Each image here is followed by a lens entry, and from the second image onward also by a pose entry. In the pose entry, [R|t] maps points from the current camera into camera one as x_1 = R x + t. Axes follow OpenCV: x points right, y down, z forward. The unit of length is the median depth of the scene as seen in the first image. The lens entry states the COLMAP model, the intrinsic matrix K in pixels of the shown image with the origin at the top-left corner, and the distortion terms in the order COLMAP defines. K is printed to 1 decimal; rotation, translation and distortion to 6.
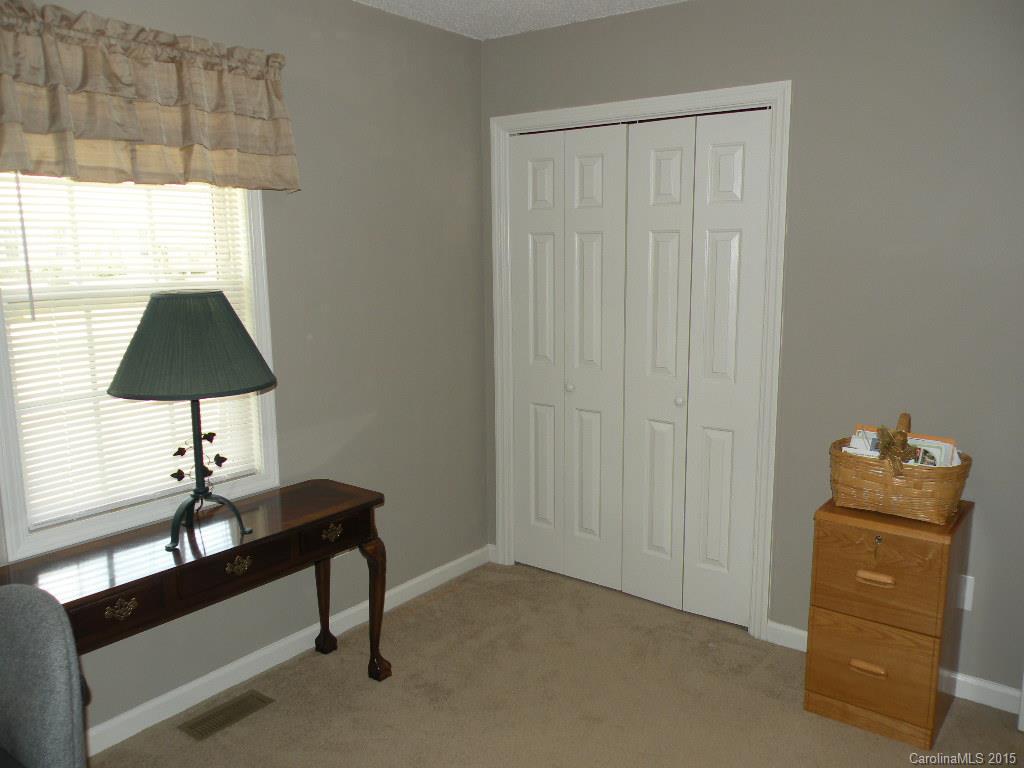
lens RADIAL K [[798.2, 0, 520.6], [0, 798.2, 385.4], [0, 0, 1]] dist [0.026220, 0.001802]
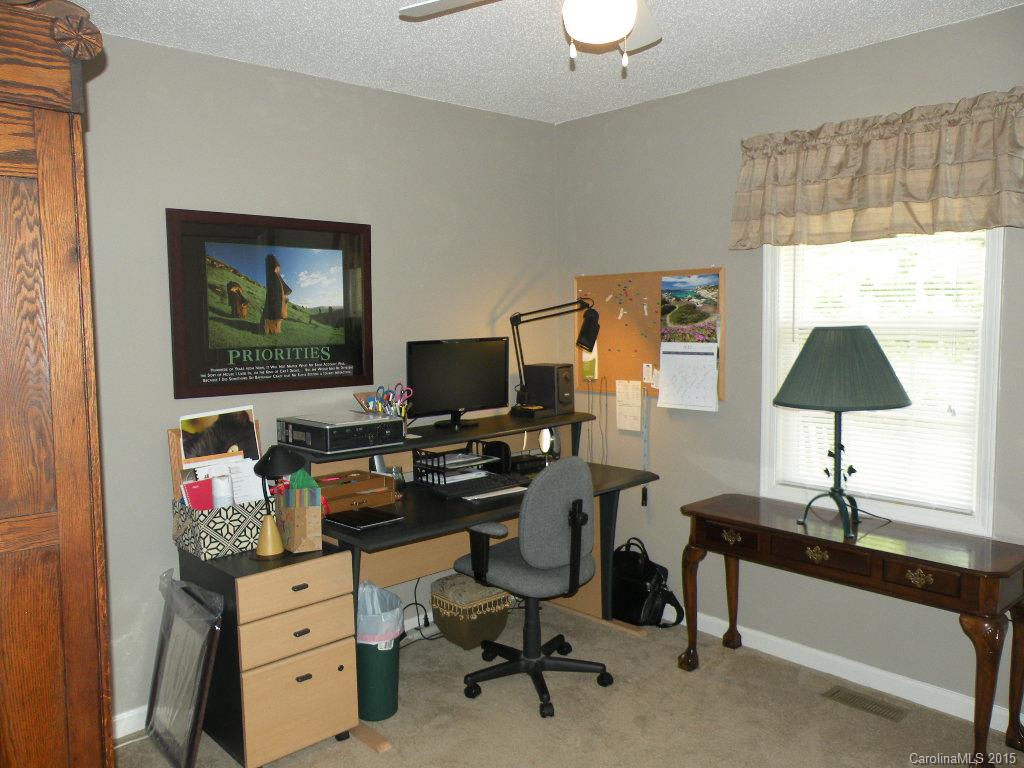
lens RADIAL K [[798.2, 0, 520.6], [0, 798.2, 385.4], [0, 0, 1]] dist [0.026220, 0.001802]
pose [[-0.172158, 0.091158, -0.980842, 0.829669], [-0.150957, 0.981506, 0.117715, -0.091693], [0.973434, 0.168331, -0.155214, 0.675787]]
